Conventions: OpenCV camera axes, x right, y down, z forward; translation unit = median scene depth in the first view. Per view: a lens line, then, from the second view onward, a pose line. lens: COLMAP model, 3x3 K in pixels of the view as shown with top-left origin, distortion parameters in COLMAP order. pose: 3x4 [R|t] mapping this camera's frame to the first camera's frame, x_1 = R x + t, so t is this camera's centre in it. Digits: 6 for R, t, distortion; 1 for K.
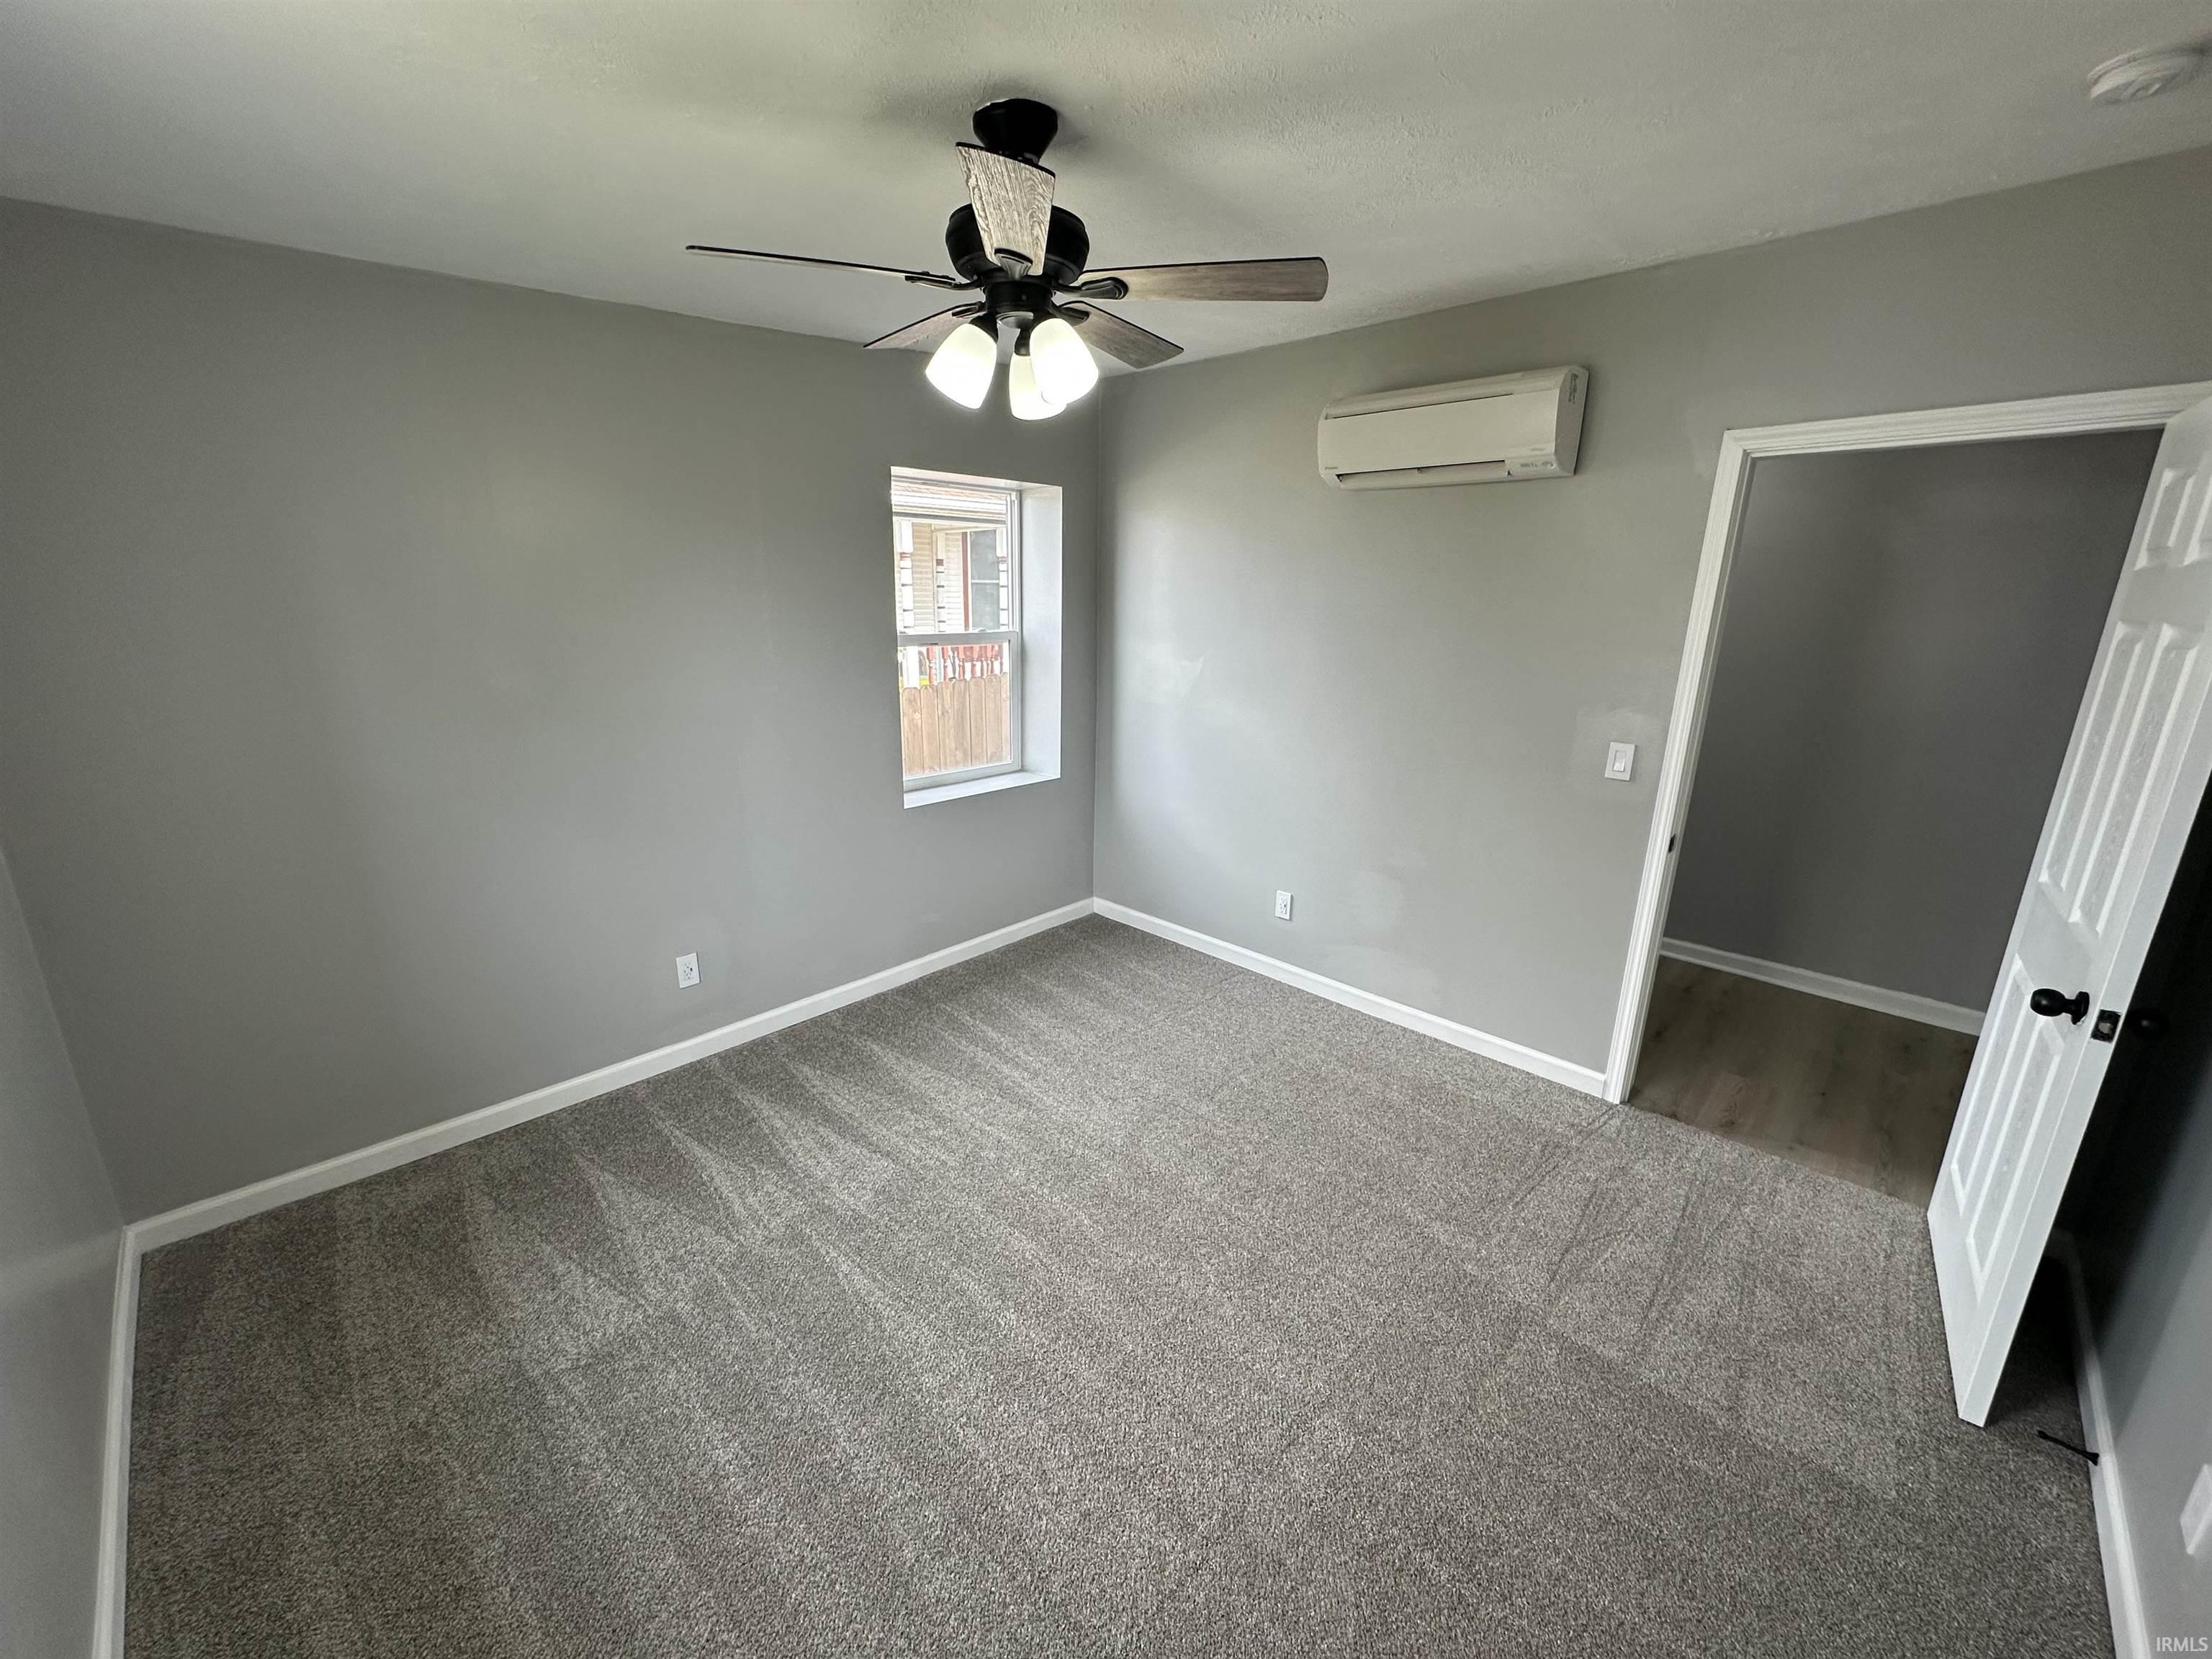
lens RADIAL K [[863.2, 0, 1106.0], [0, 863.2, 829.5], [0, 0, 1]] dist [0.000097, 0.000005]
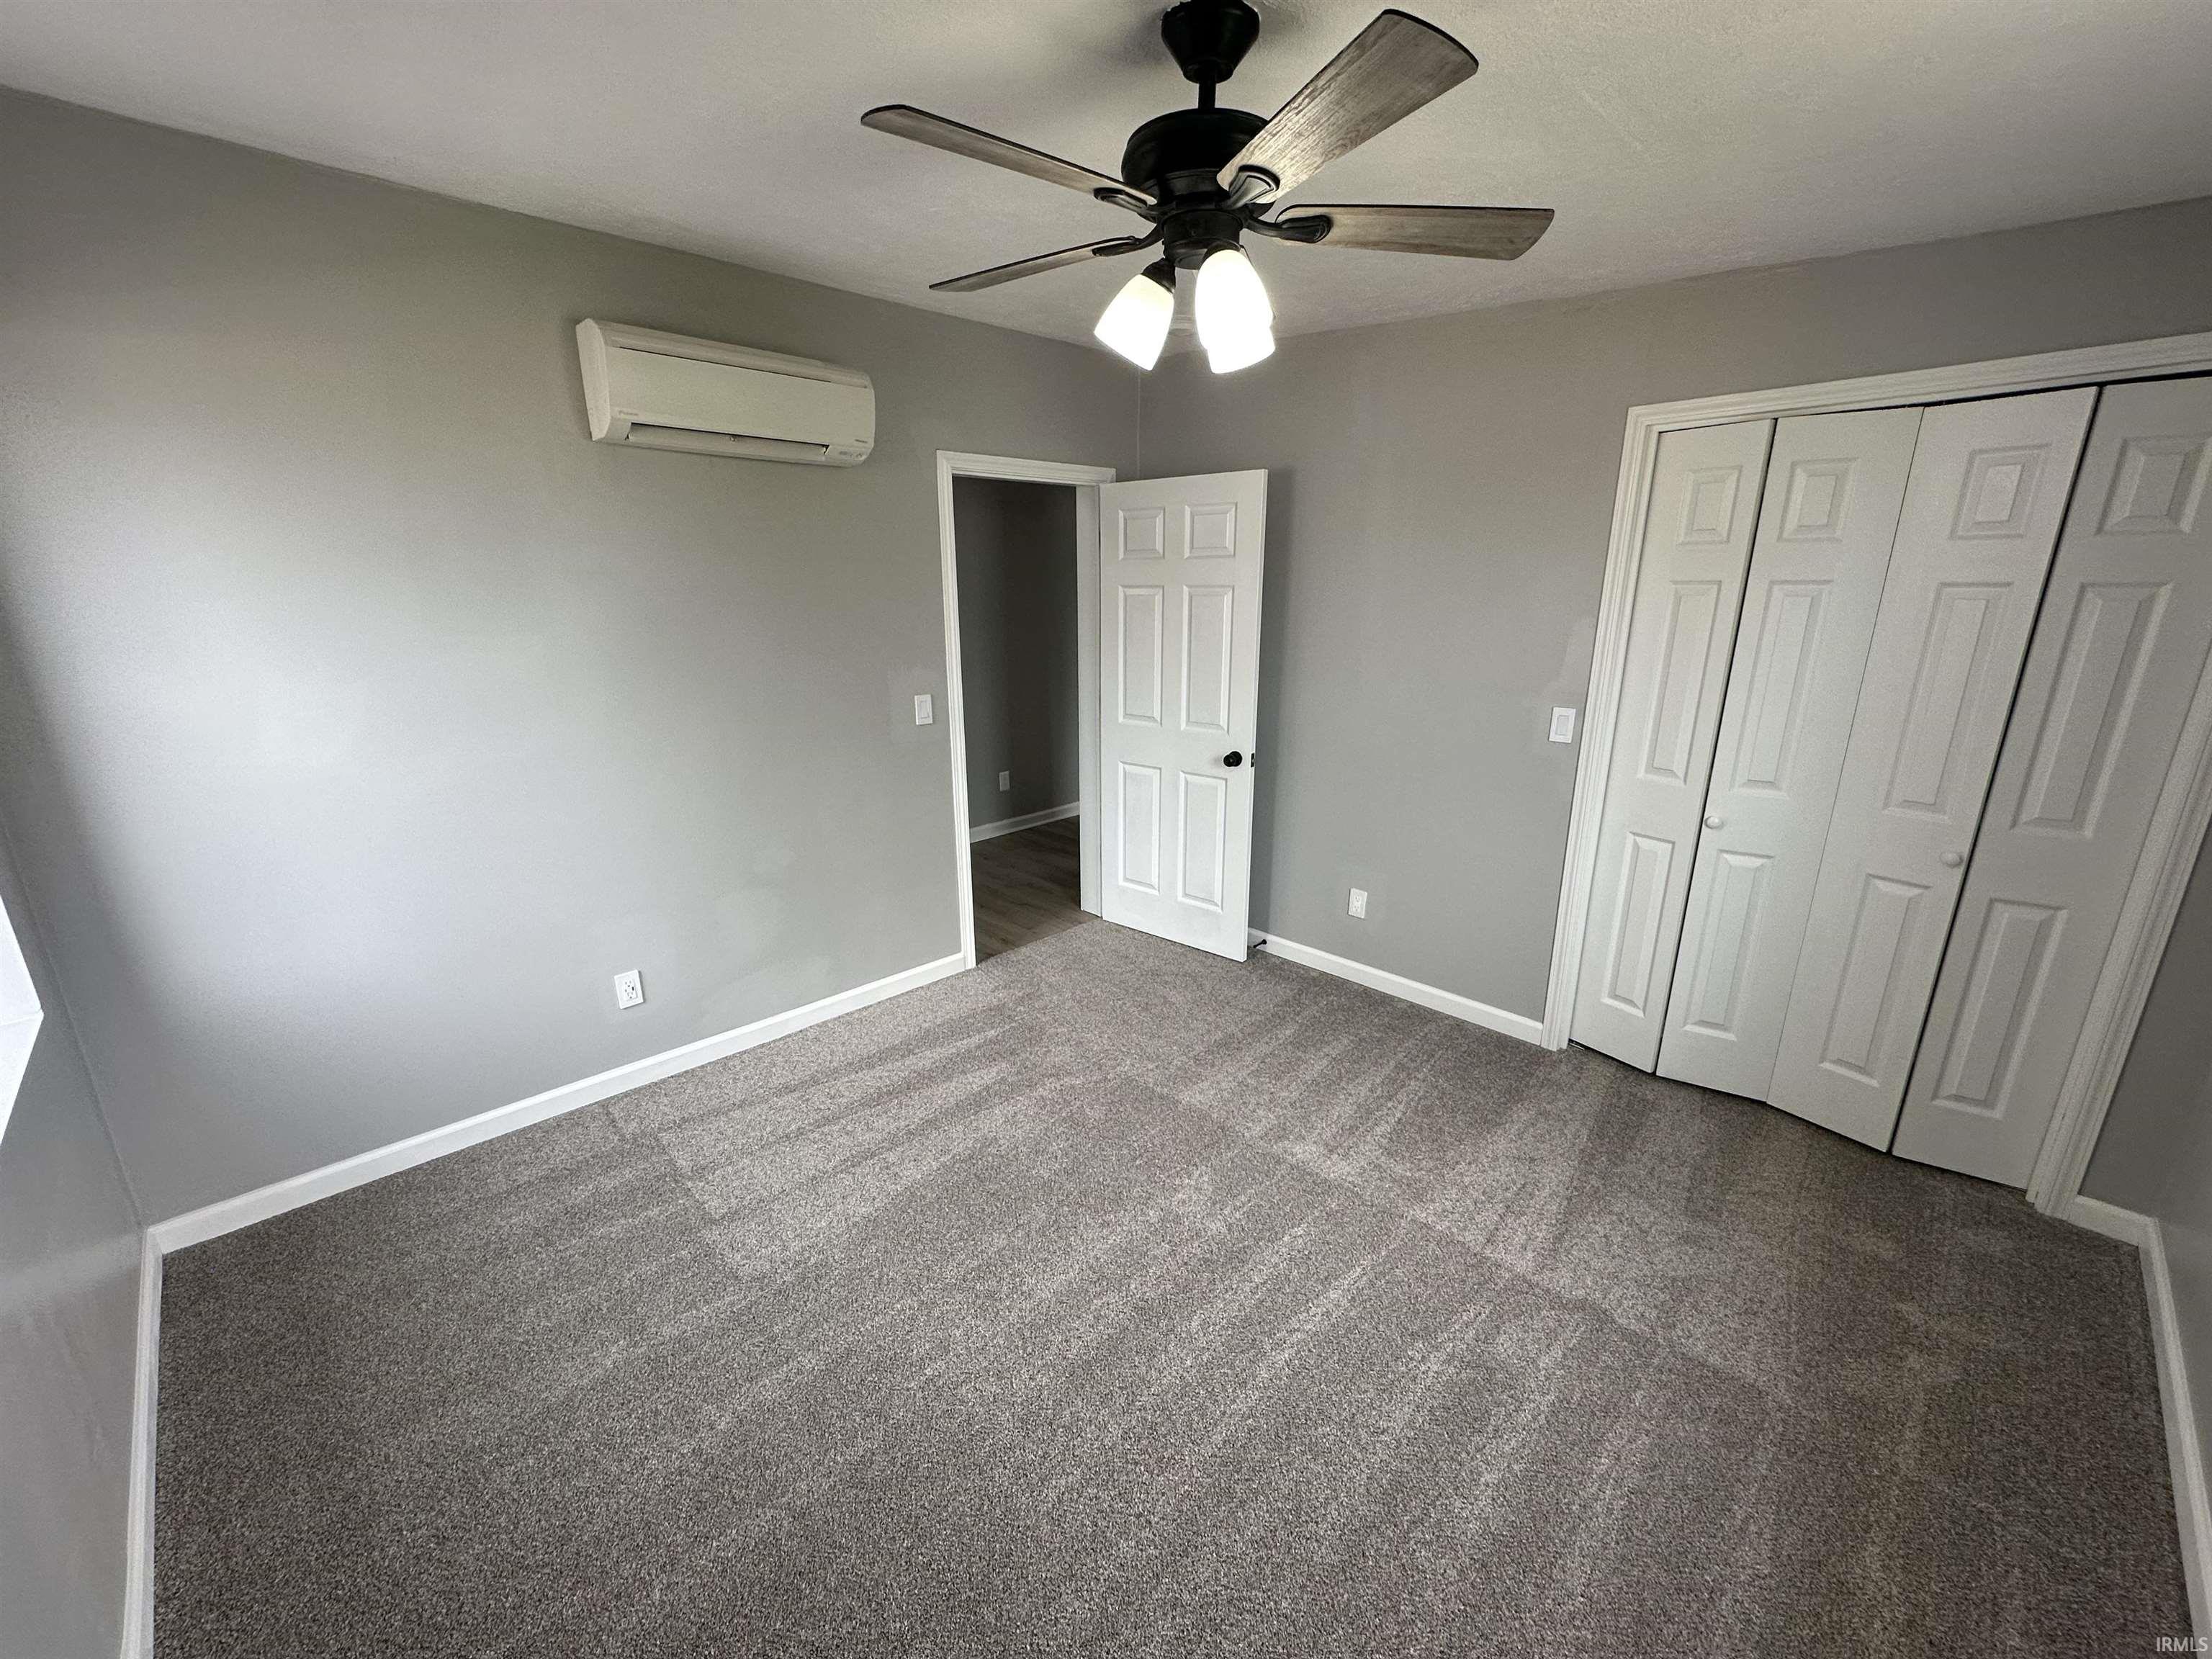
lens RADIAL K [[895.3, 0, 1106.0], [0, 895.3, 829.5], [0, 0, 1]] dist [0.000764, 0.000055]
pose [[0.023869, -0.282176, 0.959066, -0.666512], [0.263515, 0.927188, 0.266239, -0.188957], [-0.964360, 0.246373, 0.096488, 0.651327]]
